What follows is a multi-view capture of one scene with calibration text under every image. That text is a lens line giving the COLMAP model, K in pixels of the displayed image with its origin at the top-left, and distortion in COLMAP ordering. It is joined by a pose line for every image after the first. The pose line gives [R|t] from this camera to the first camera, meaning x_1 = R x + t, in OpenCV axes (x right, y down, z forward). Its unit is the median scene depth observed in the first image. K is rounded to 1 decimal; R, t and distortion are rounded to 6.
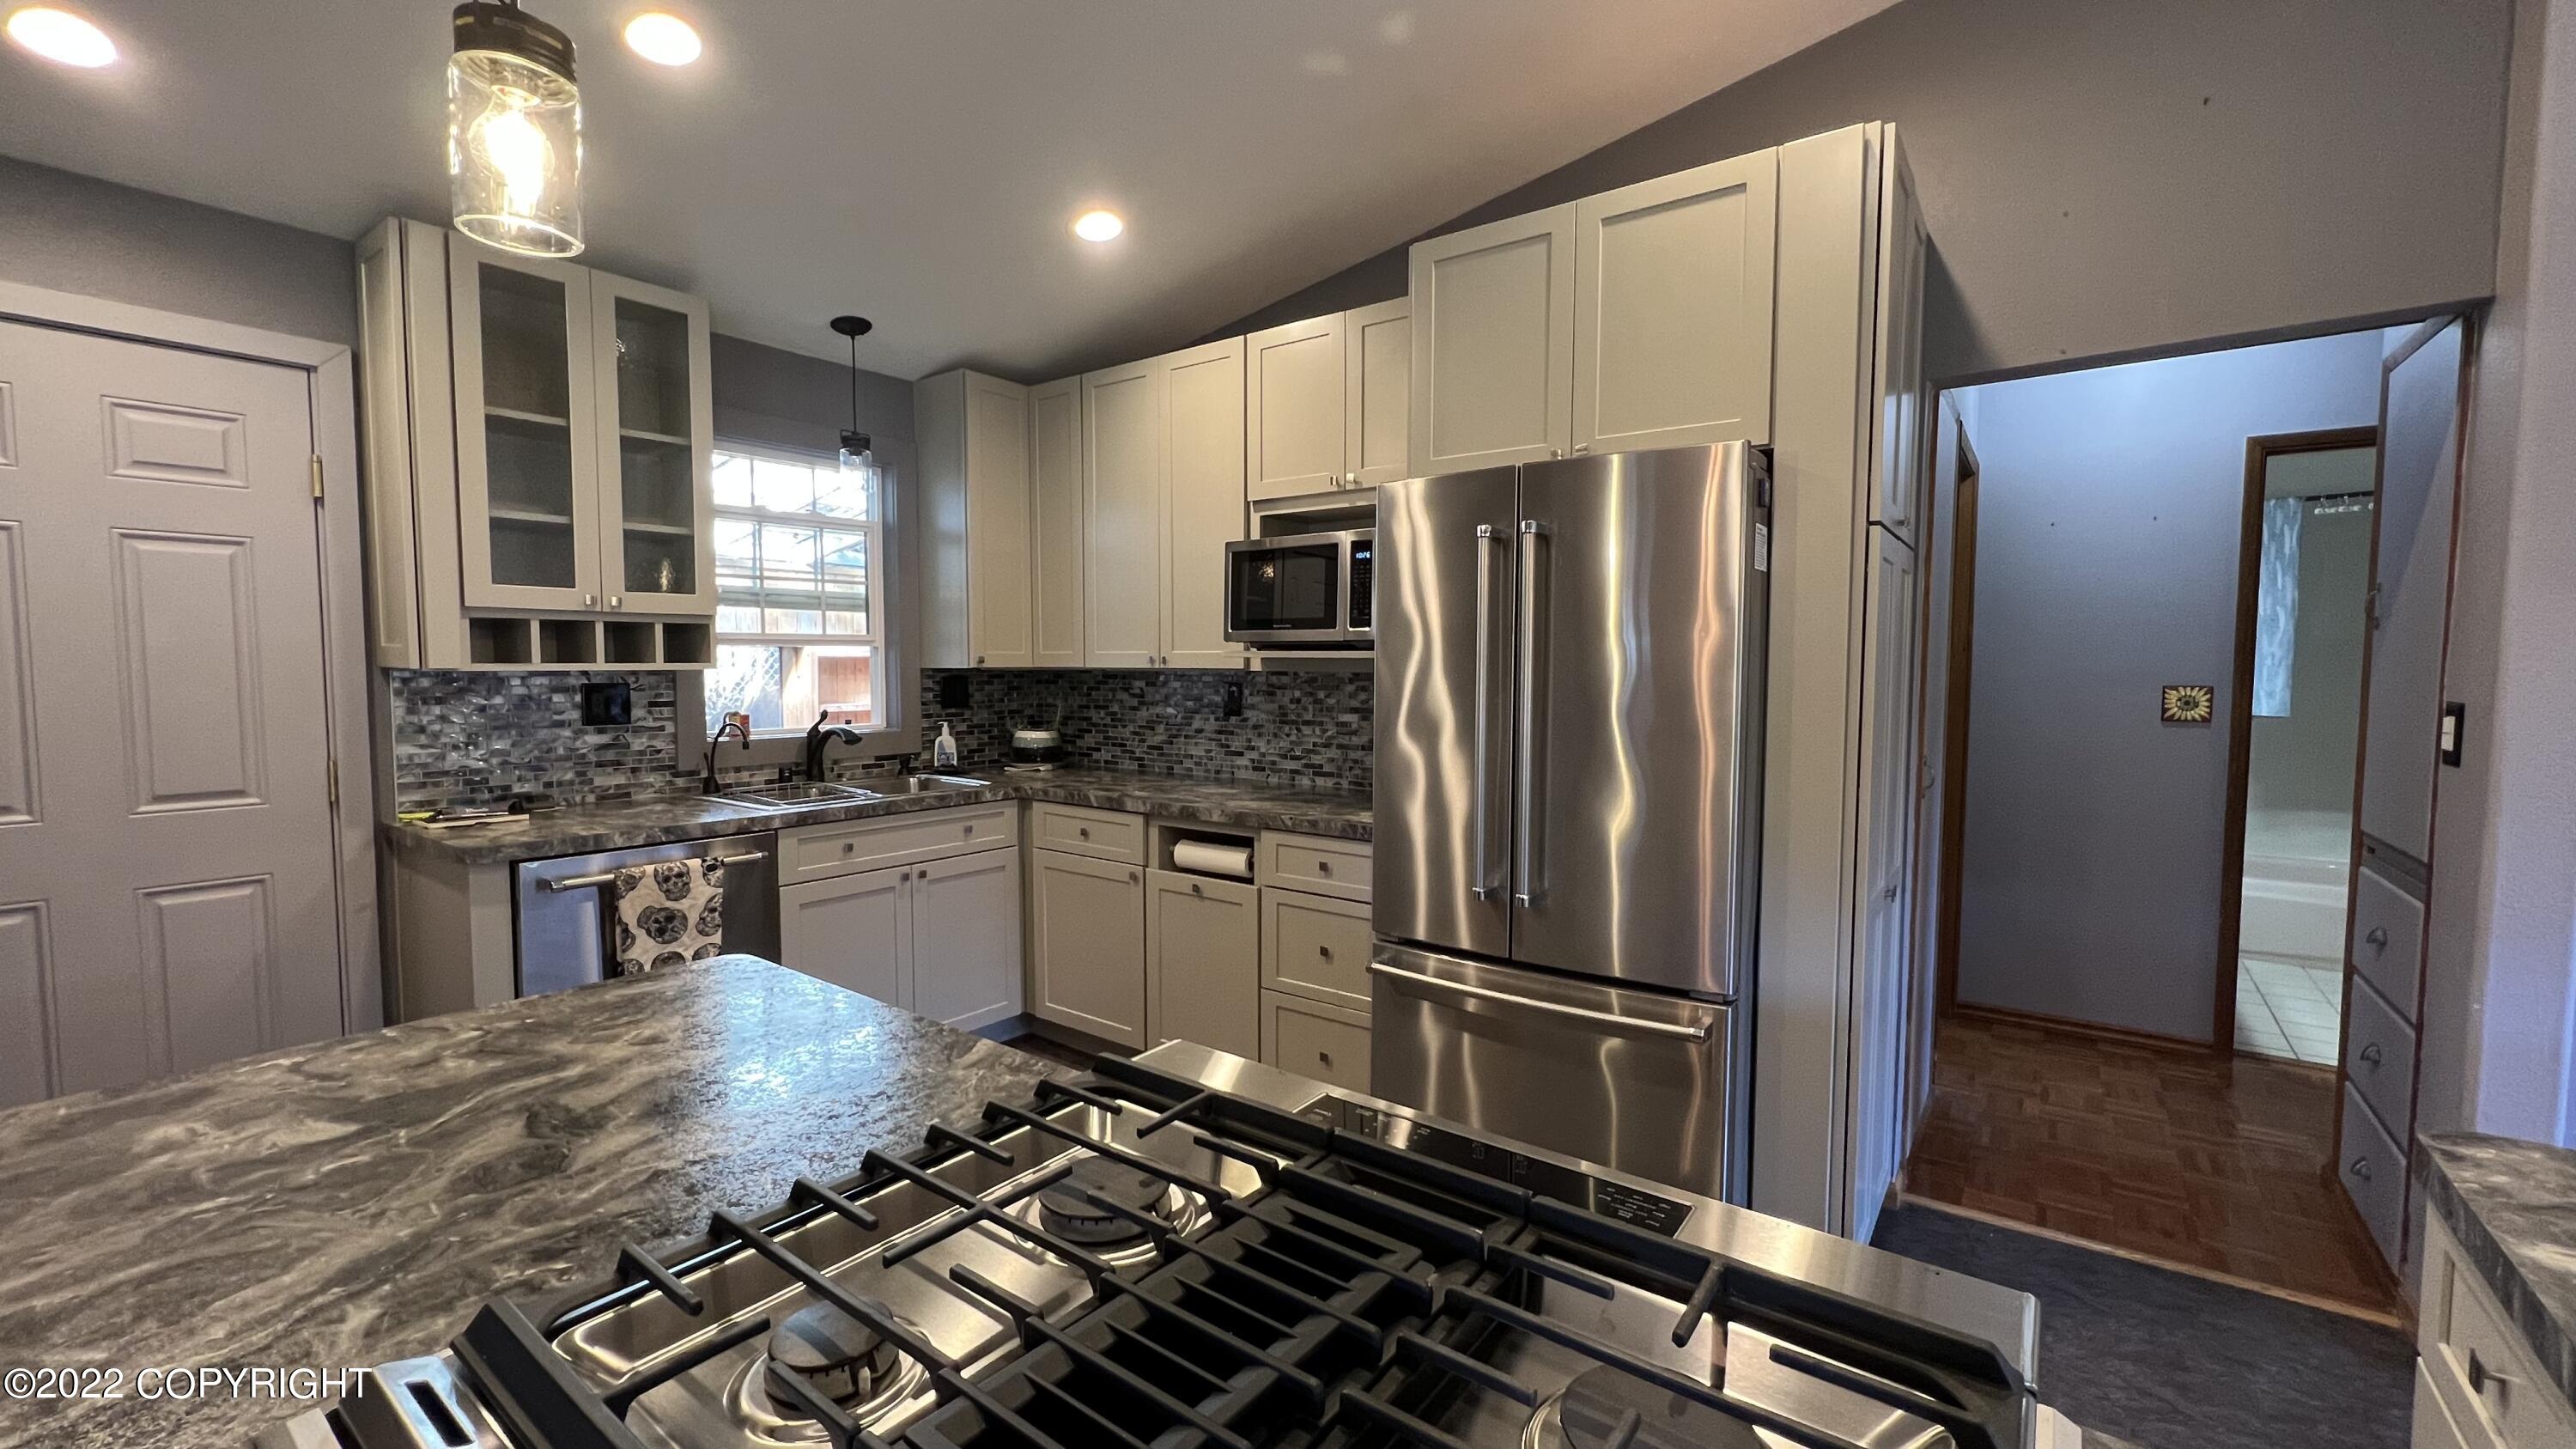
lens RADIAL K [[1044.7, 0, 1285.4], [0, 1044.7, 719.9], [0, 0, 1]] dist [0.000769, 0.000166]
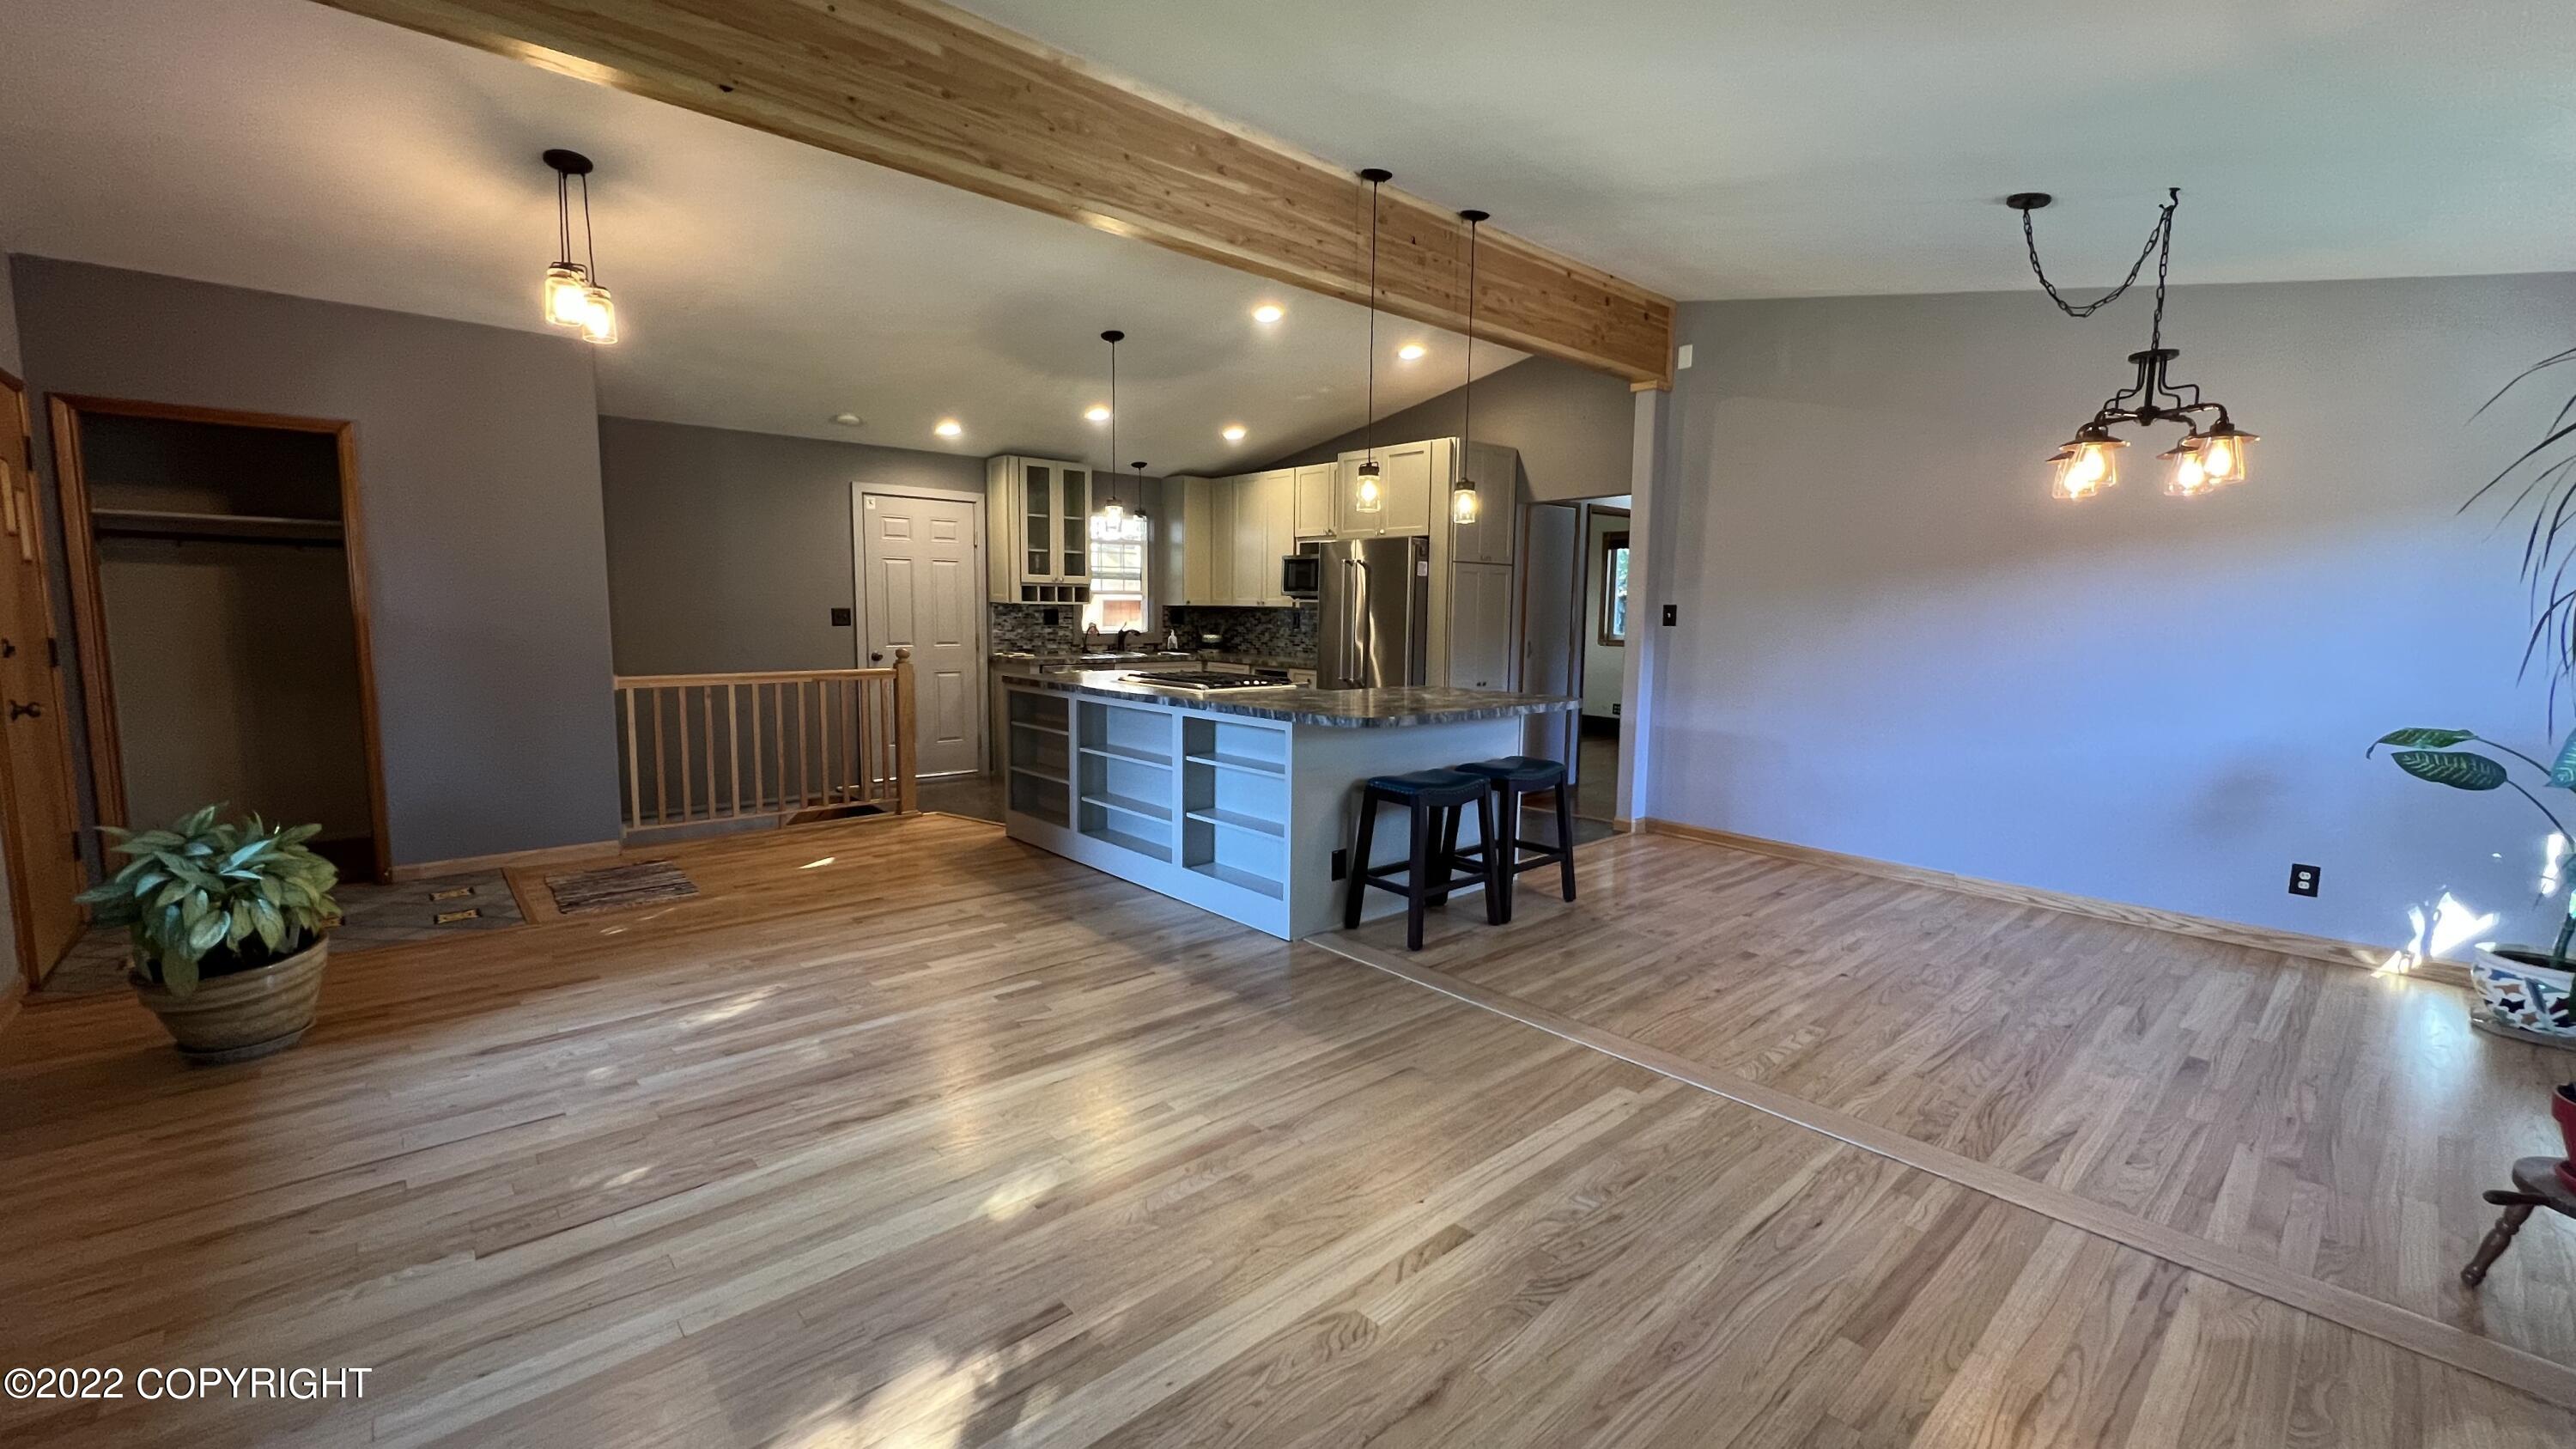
lens RADIAL K [[1023.0, 0, 1285.4], [0, 1023.0, 728.8], [0, 0, 1]] dist [-0.000070, -0.000033]
pose [[0.979839, 0.033198, -0.197010, 0.435220], [-0.020657, 0.997647, 0.065375, 0.081660], [0.198717, -0.059987, 0.978219, -1.380151]]
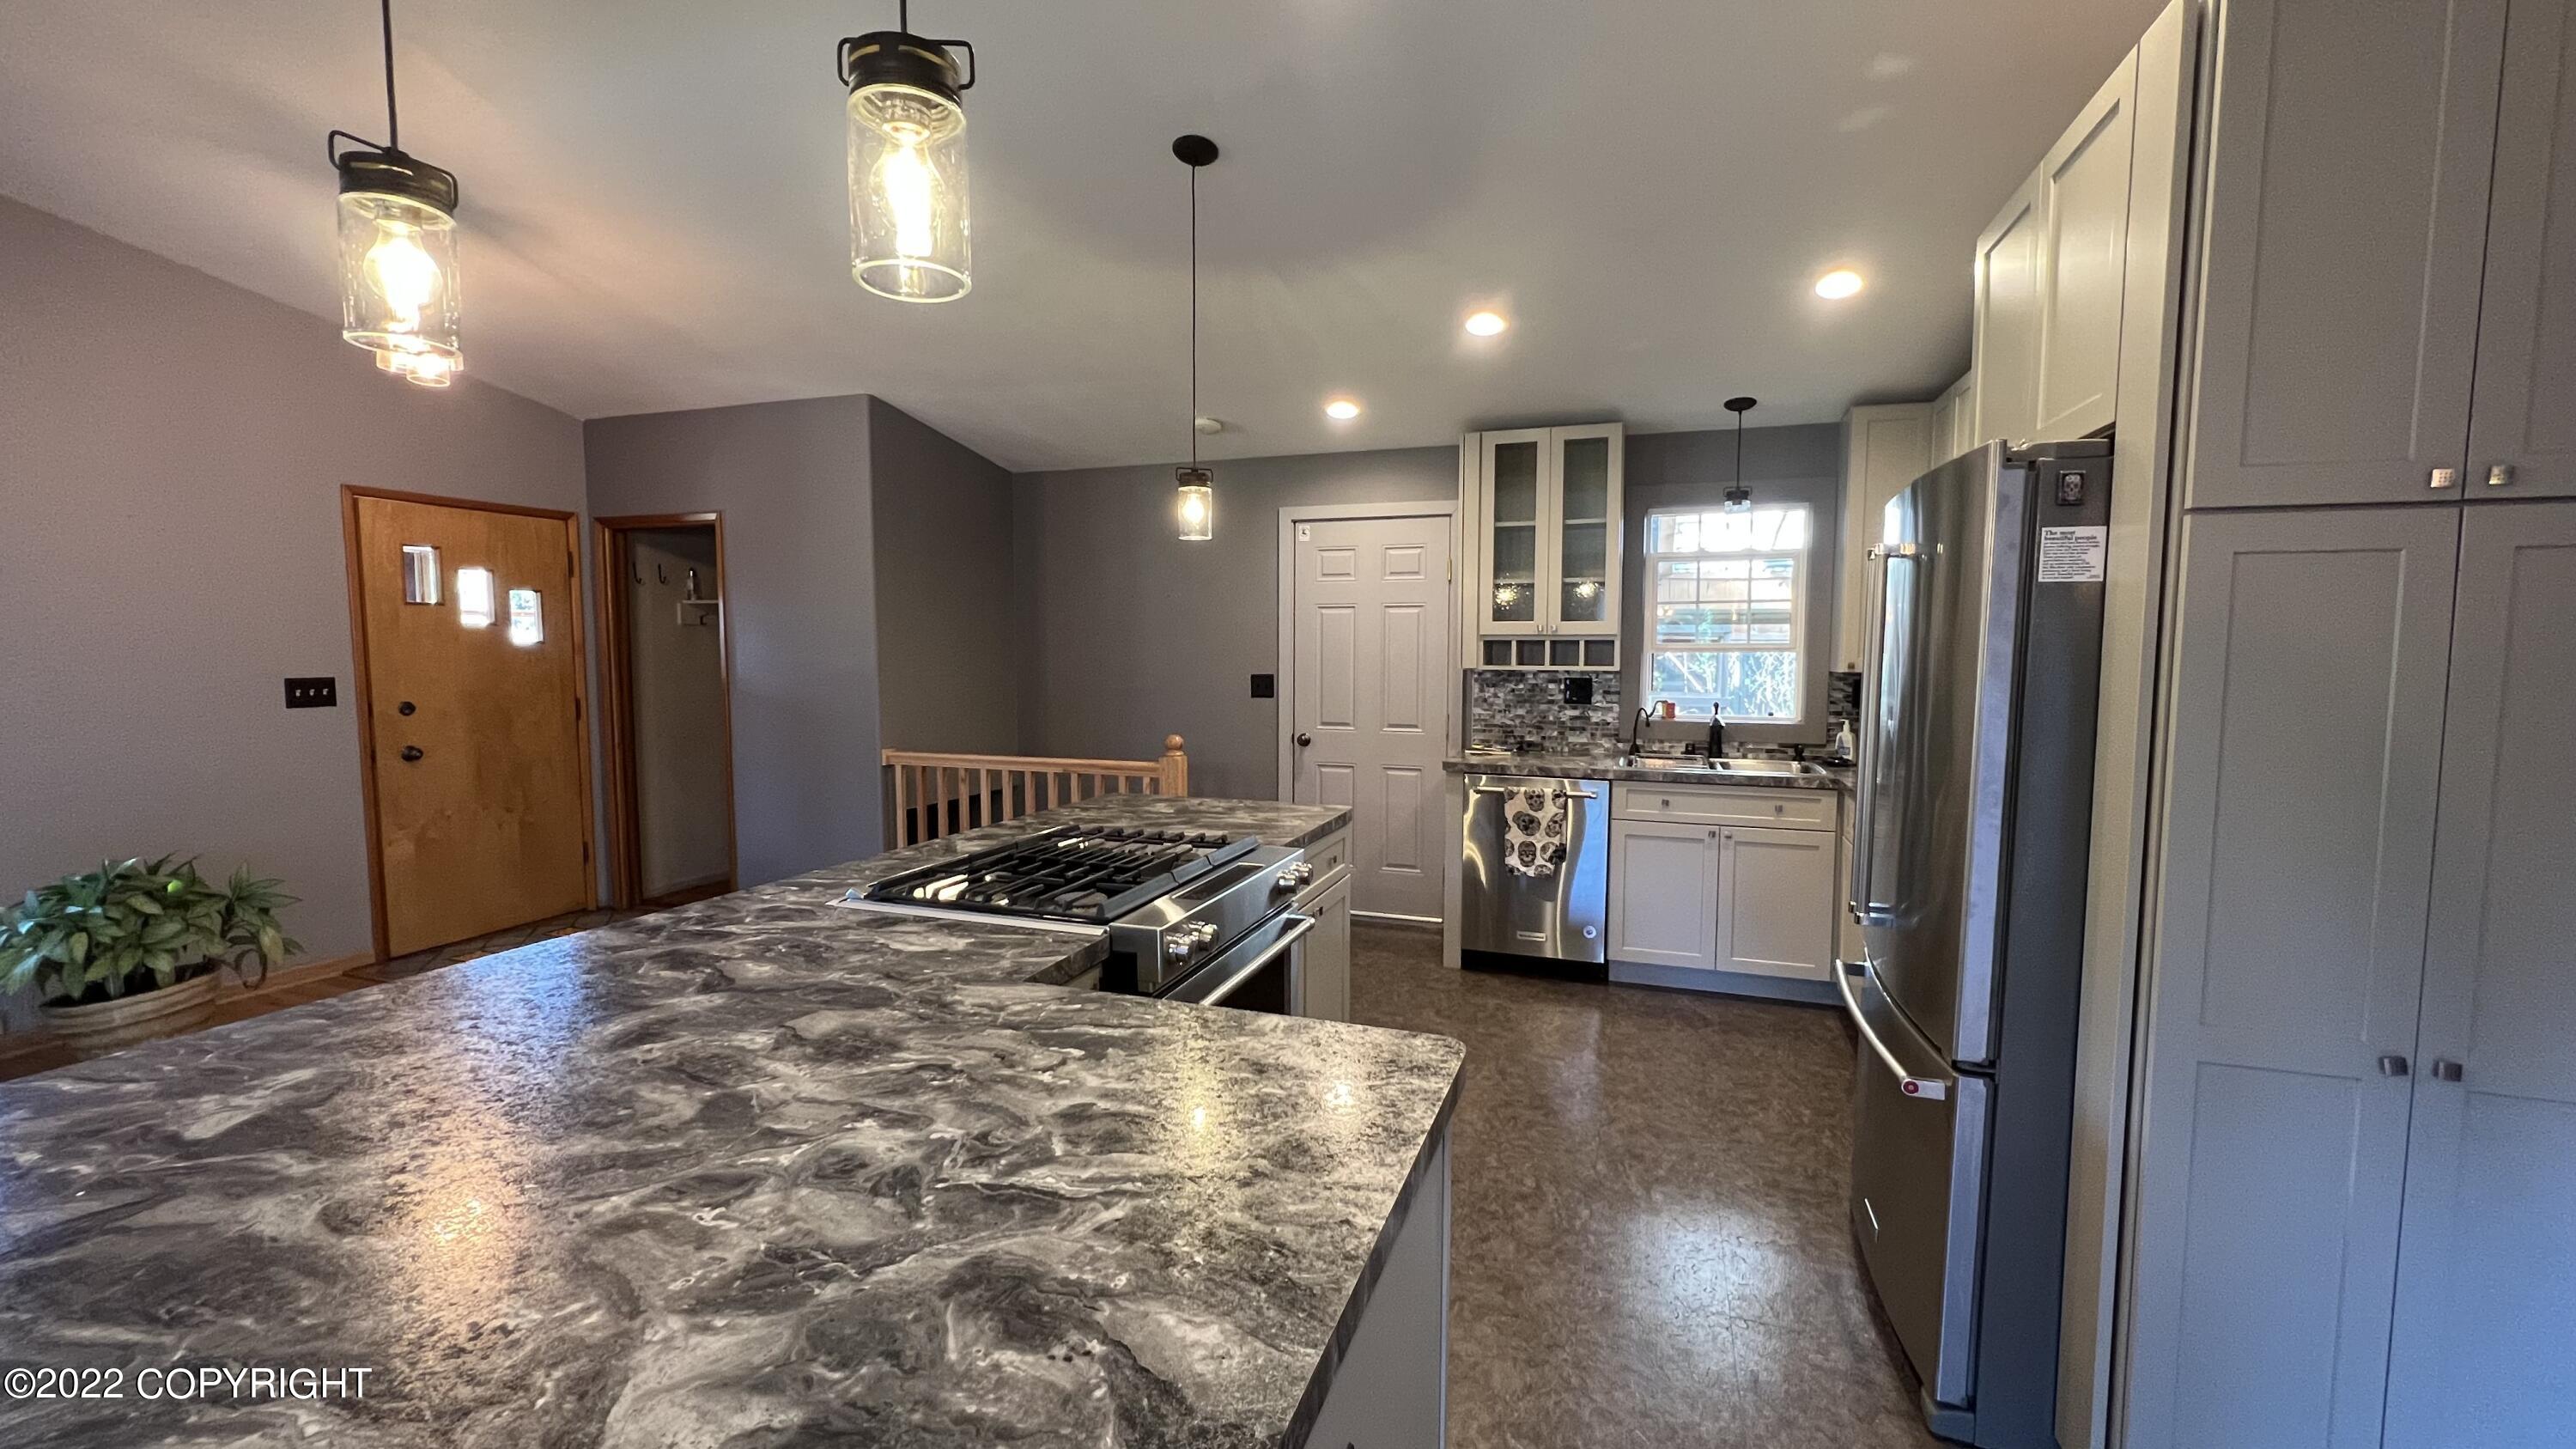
lens RADIAL K [[1023.0, 0, 1280.1], [0, 1023.0, 720.1], [0, 0, 1]] dist [-0.000070, -0.000033]
pose [[0.292254, 0.066428, -0.954031, 0.670836], [-0.055910, 0.997065, 0.052298, -0.026173], [0.954705, 0.038055, 0.295110, 0.107961]]
